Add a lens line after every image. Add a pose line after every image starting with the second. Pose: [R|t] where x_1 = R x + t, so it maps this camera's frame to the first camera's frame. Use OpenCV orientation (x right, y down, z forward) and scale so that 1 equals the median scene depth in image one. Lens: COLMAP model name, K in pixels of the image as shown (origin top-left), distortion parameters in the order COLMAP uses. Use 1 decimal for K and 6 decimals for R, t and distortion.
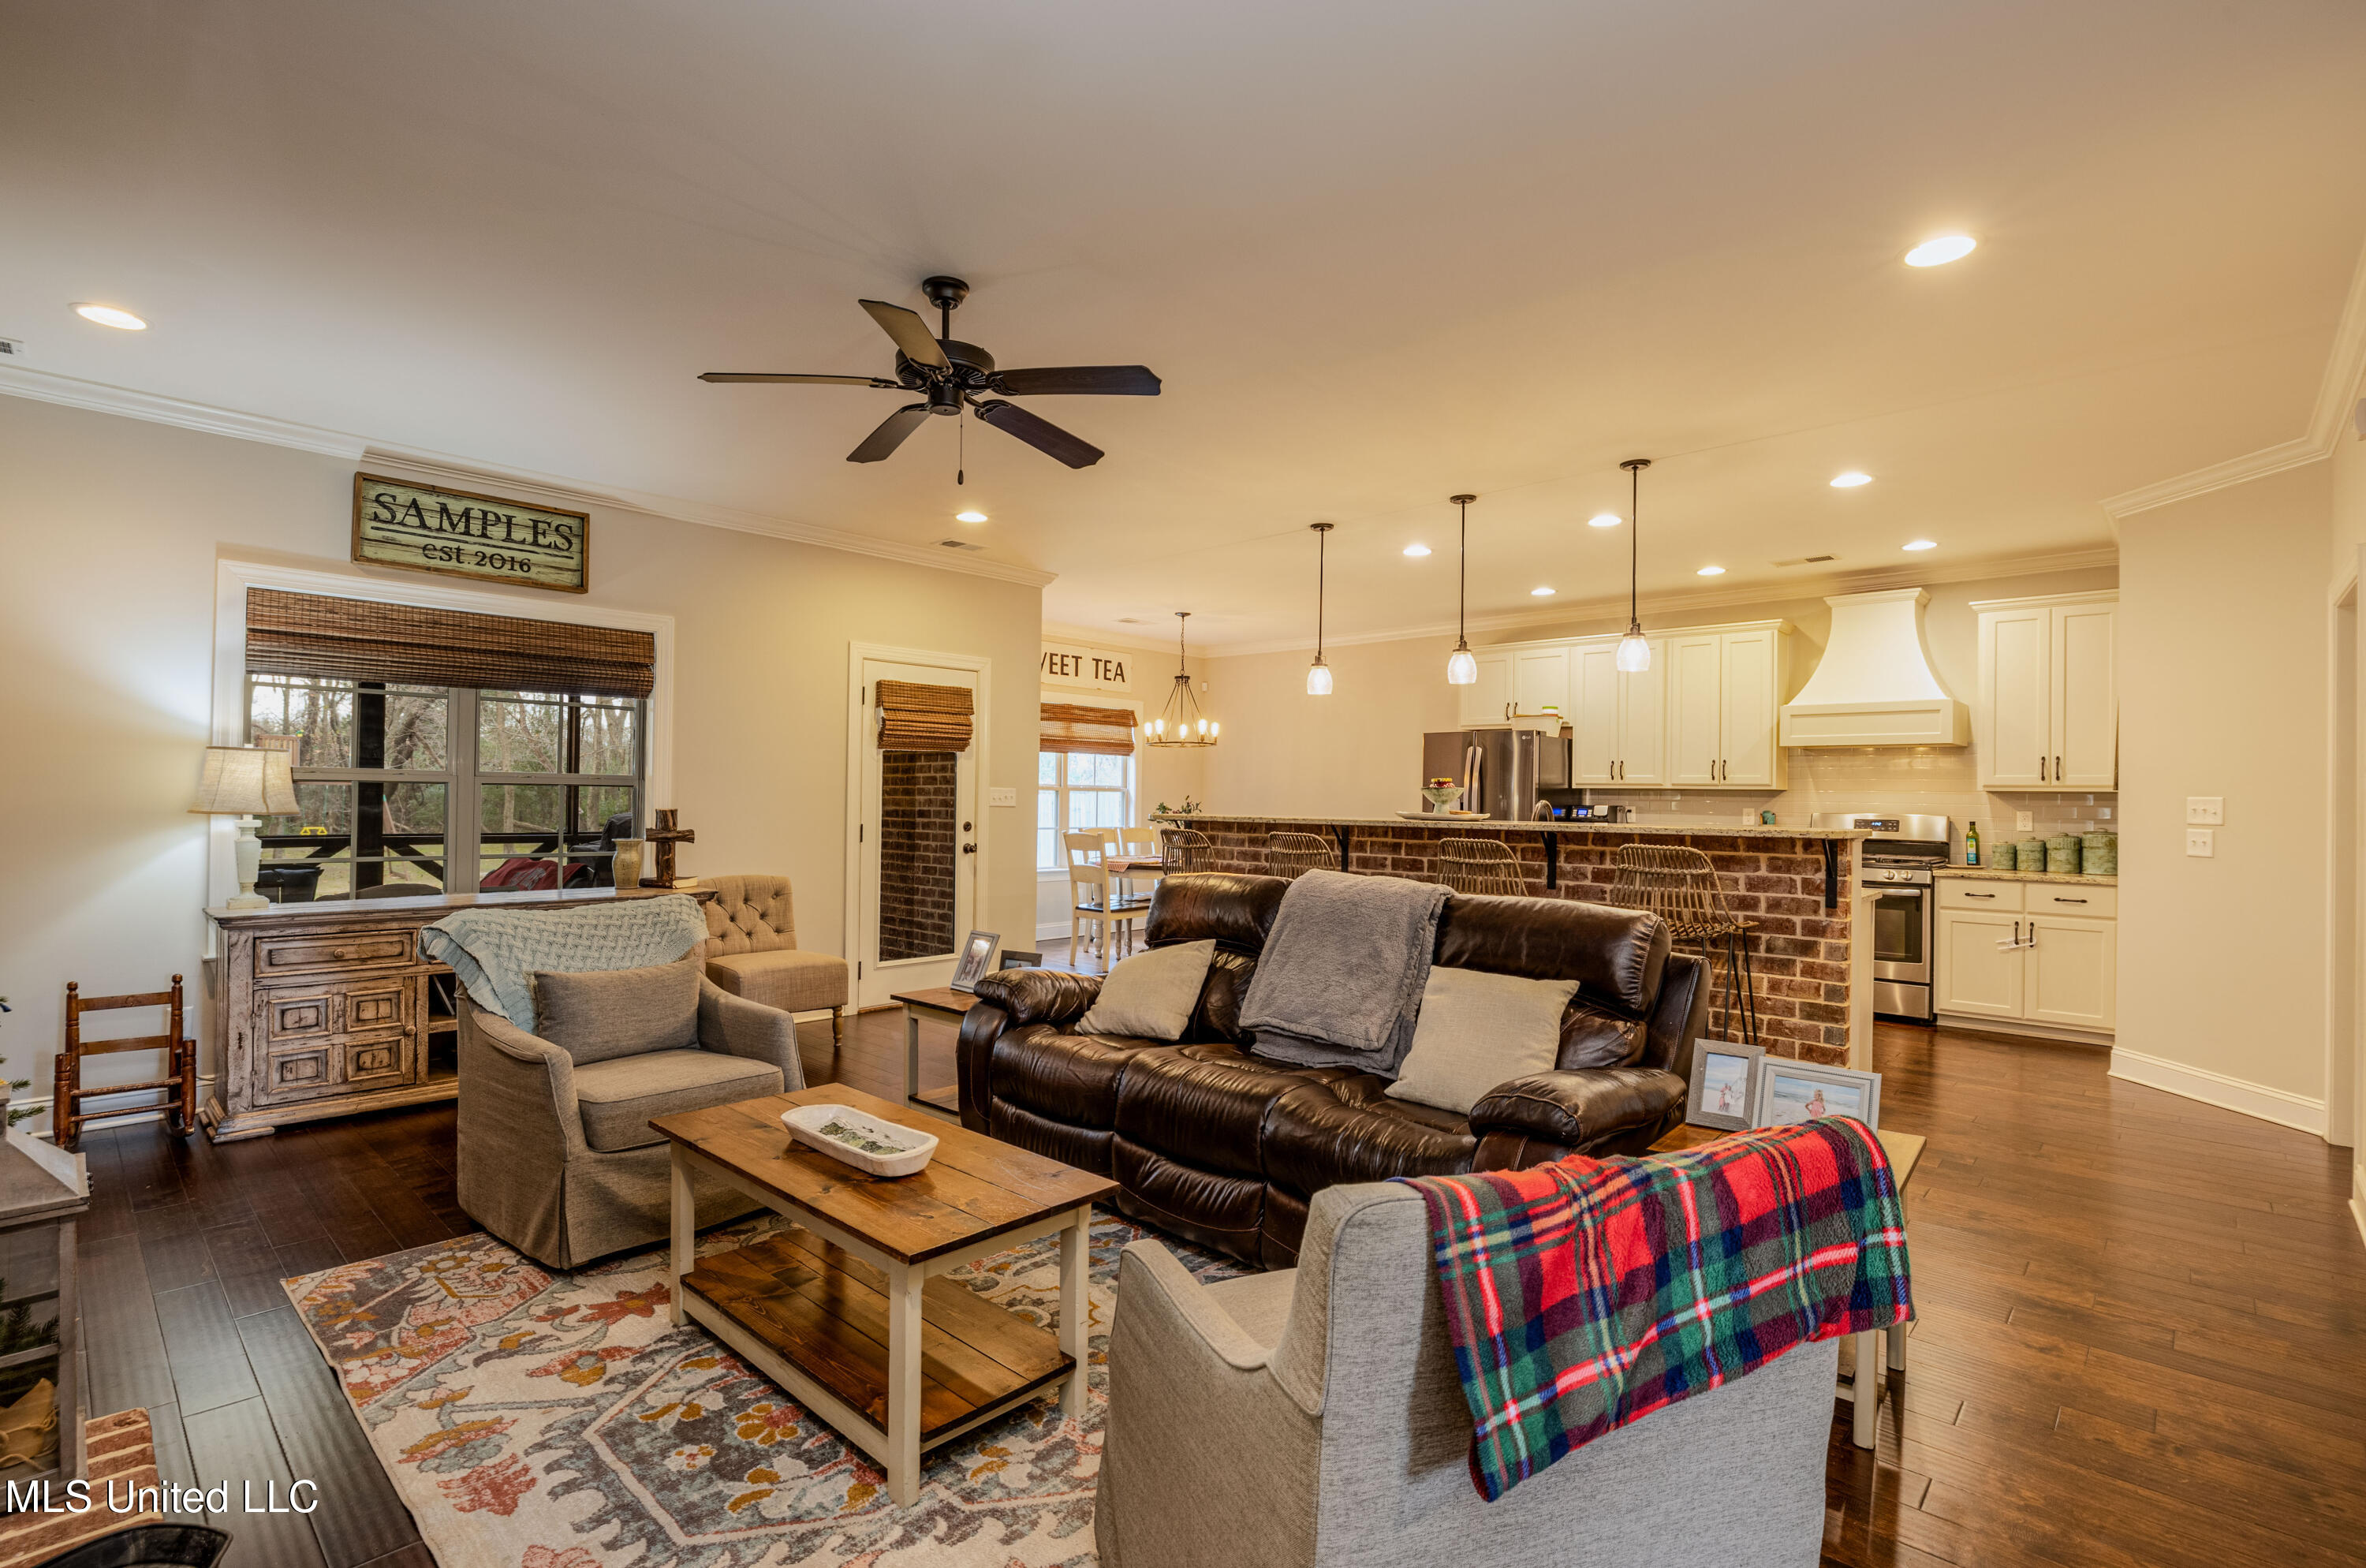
lens RADIAL K [[1079.2, 0, 1179.9], [0, 1079.2, 798.0], [0, 0, 1]] dist [-0.010737, 0.000604]
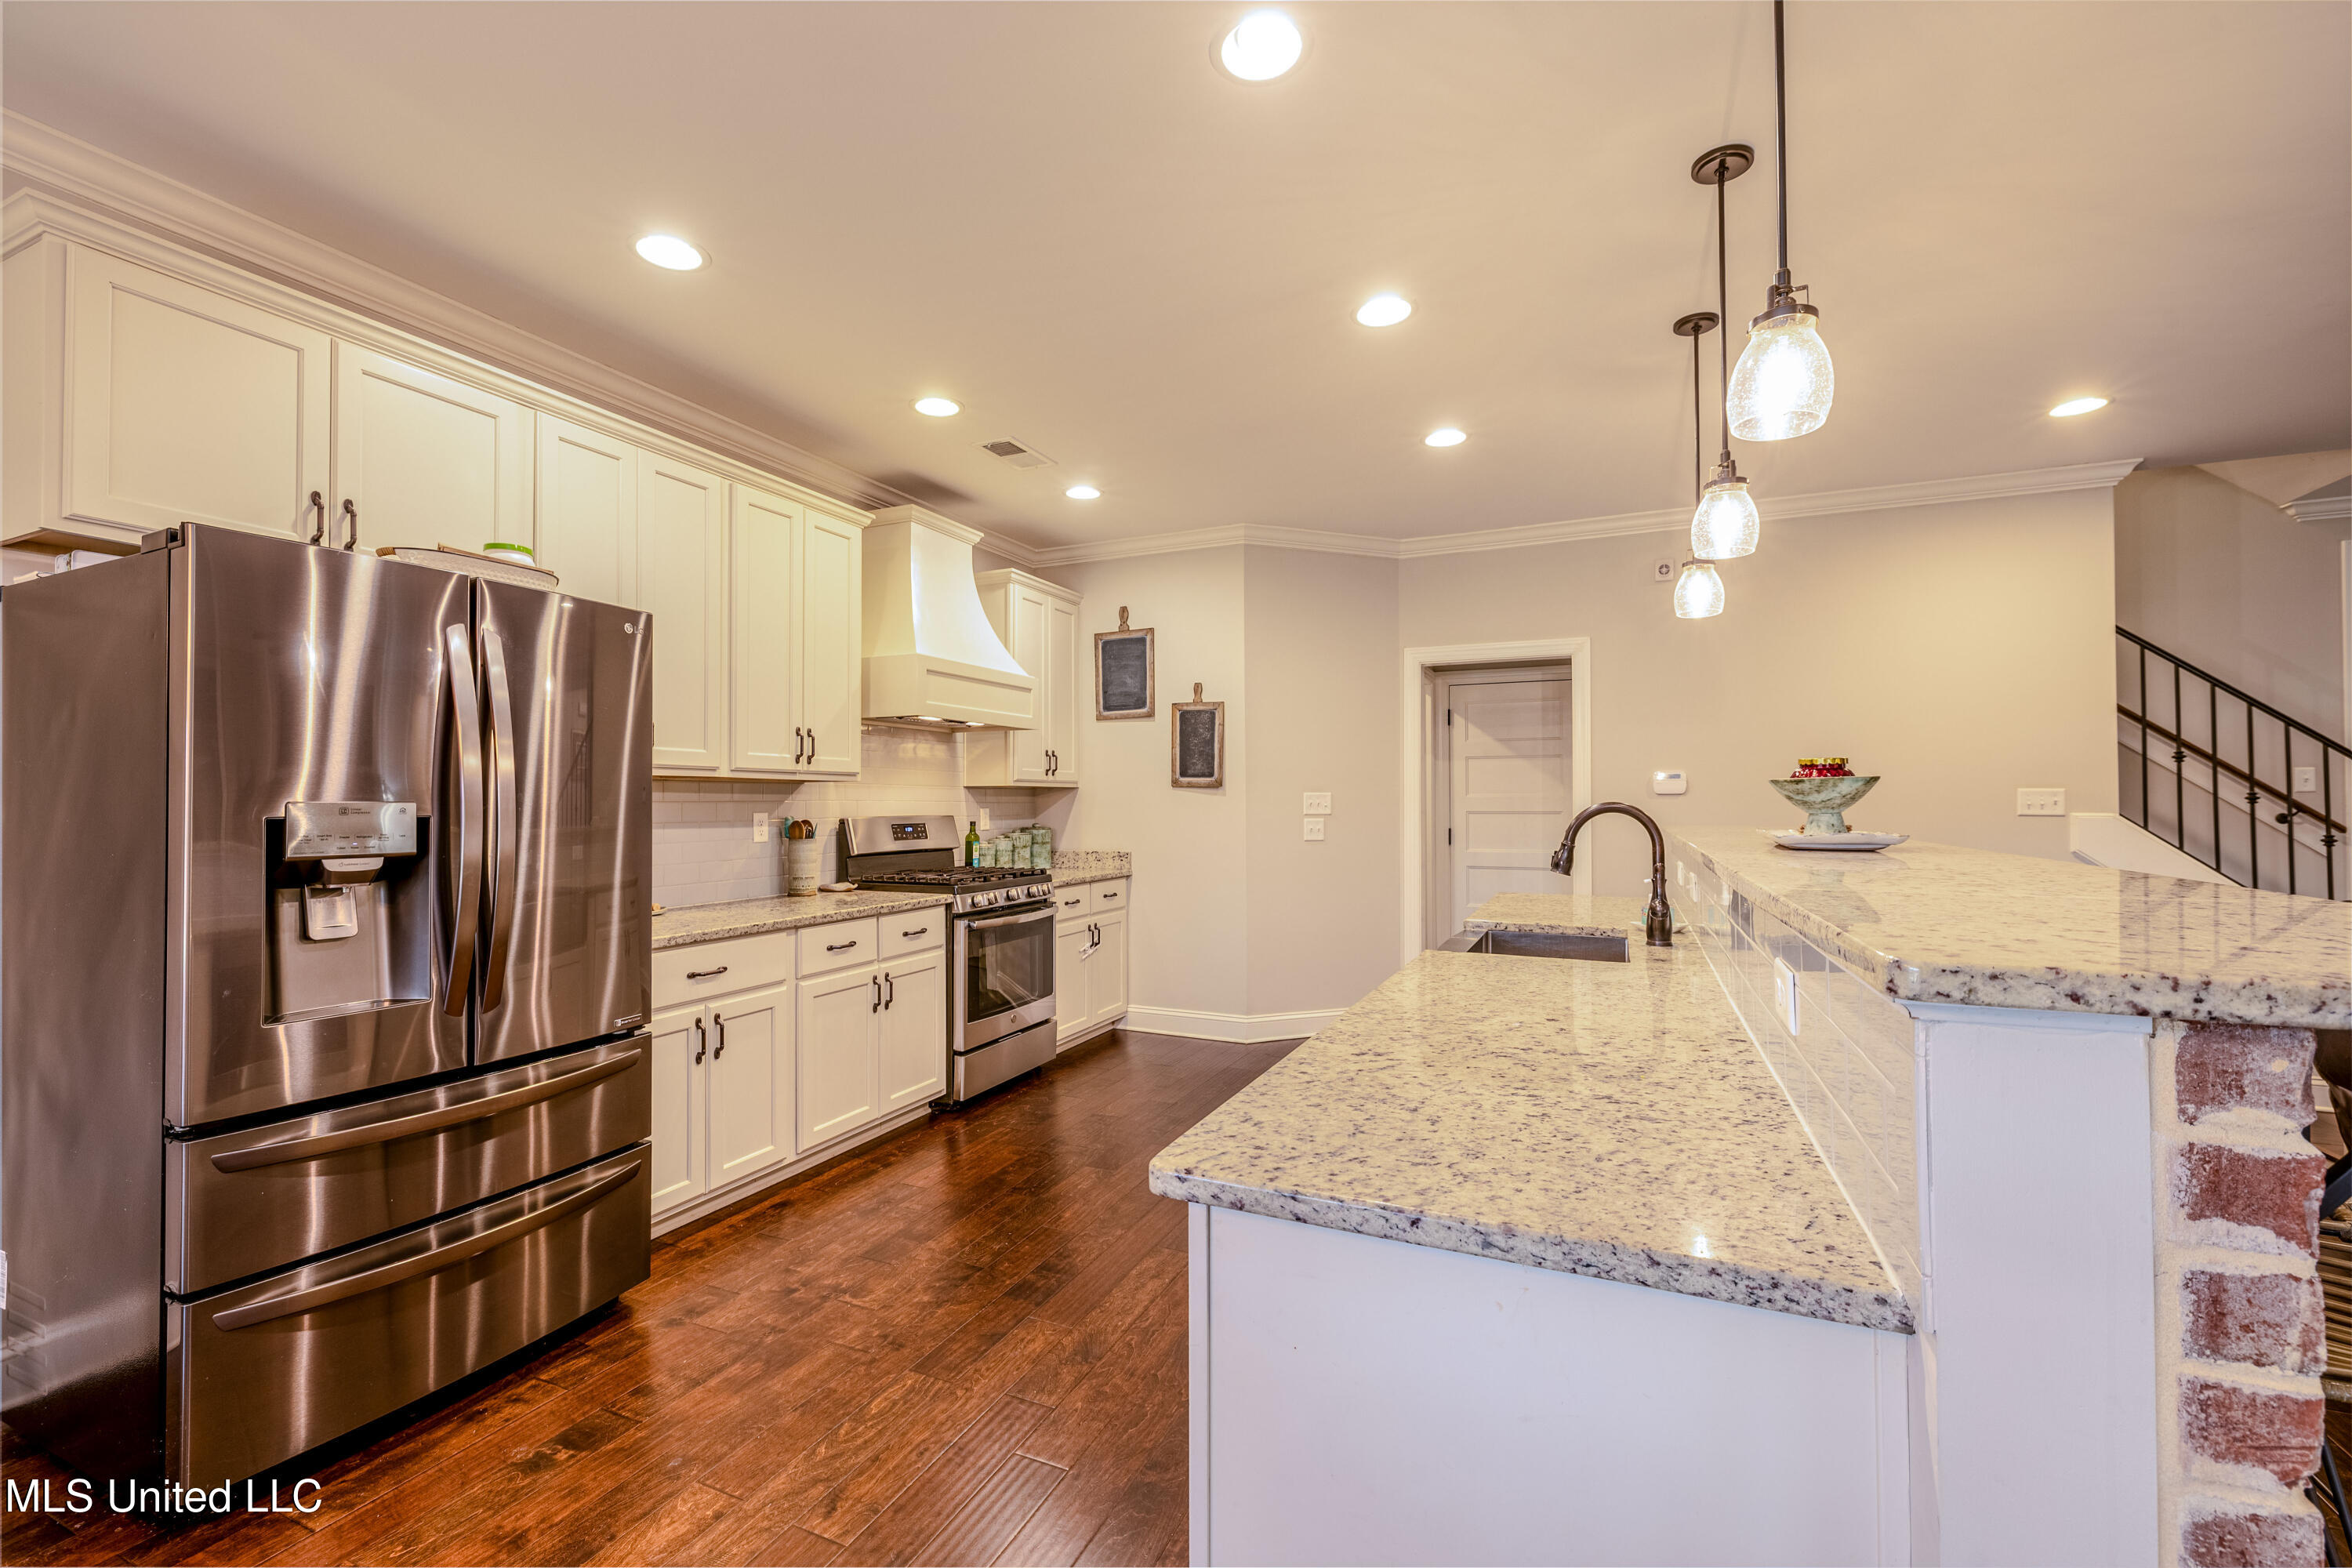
lens RADIAL K [[984.5, 0, 1181.3], [0, 984.5, 782.1], [0, 0, 1]] dist [-0.000760, 0.000187]
pose [[-0.320734, 0.007551, 0.947139, -0.056487], [0.003009, 0.999971, -0.006953, -0.004134], [-0.947165, 0.000620, -0.320747, 1.174940]]
